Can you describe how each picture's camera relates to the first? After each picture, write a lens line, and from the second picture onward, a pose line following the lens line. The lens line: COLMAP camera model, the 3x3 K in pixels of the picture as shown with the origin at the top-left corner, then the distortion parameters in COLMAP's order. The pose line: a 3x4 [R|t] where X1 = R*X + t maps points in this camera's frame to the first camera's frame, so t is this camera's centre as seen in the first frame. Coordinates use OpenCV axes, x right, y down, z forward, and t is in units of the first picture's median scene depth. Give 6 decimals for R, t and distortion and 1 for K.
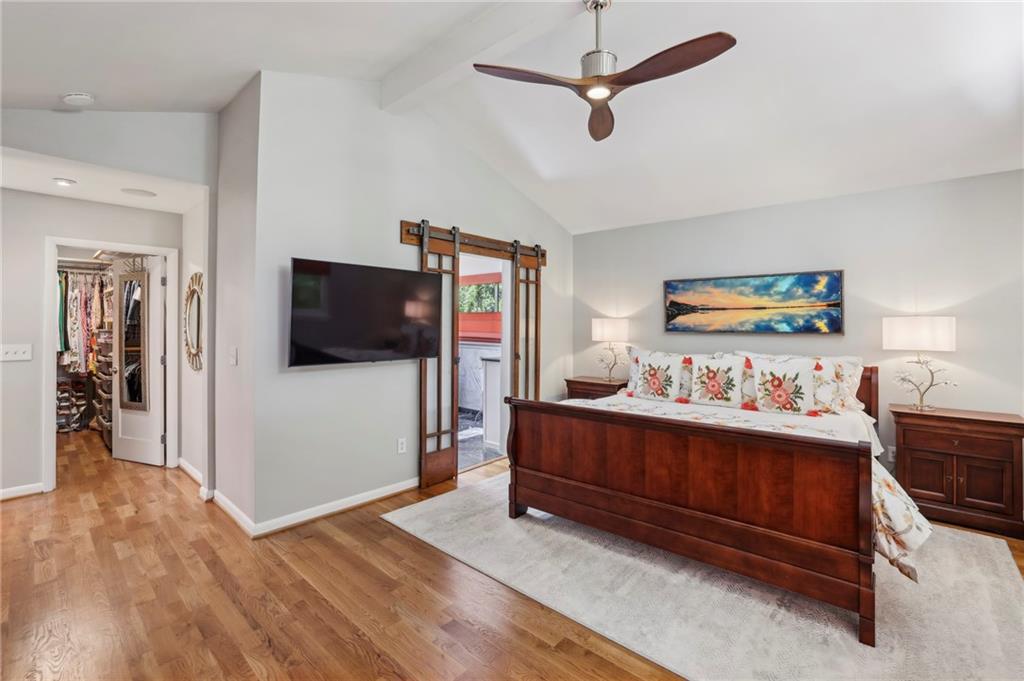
lens RADIAL K [[443.8, 0, 510.4], [0, 443.8, 326.6], [0, 0, 1]] dist [-0.035612, 0.009097]
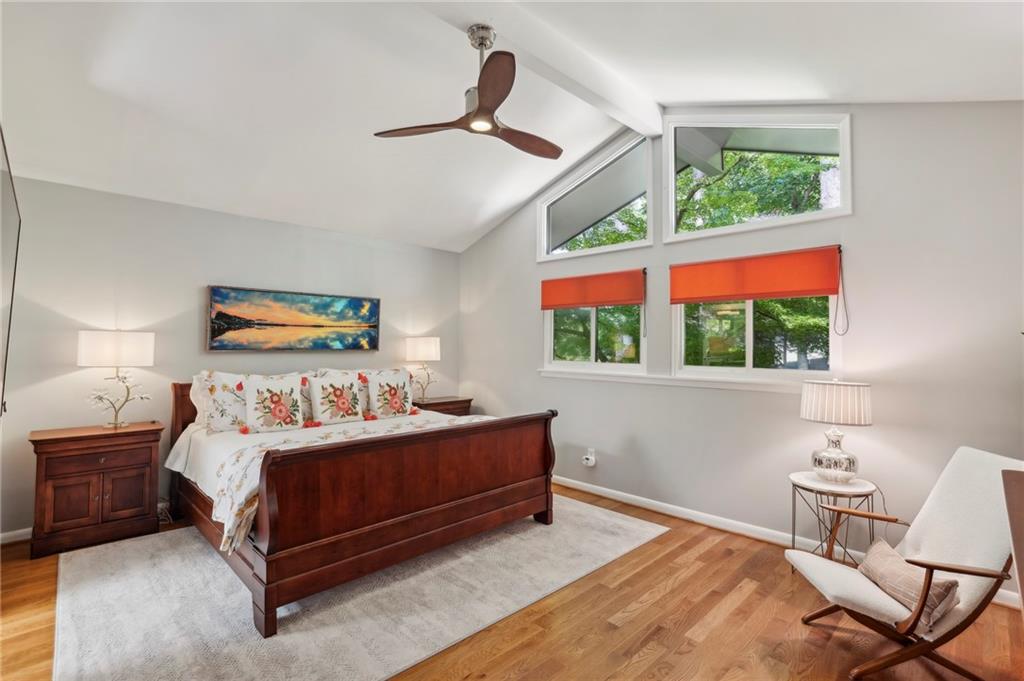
lens RADIAL K [[488.9, 0, 512.4], [0, 488.9, 338.5], [0, 0, 1]] dist [-0.004100, 0.000016]
pose [[0.077539, 0.008602, 0.996952, -0.575342], [-0.004223, 0.999957, -0.008299, -0.005584], [-0.996980, -0.003567, 0.077572, 0.480847]]
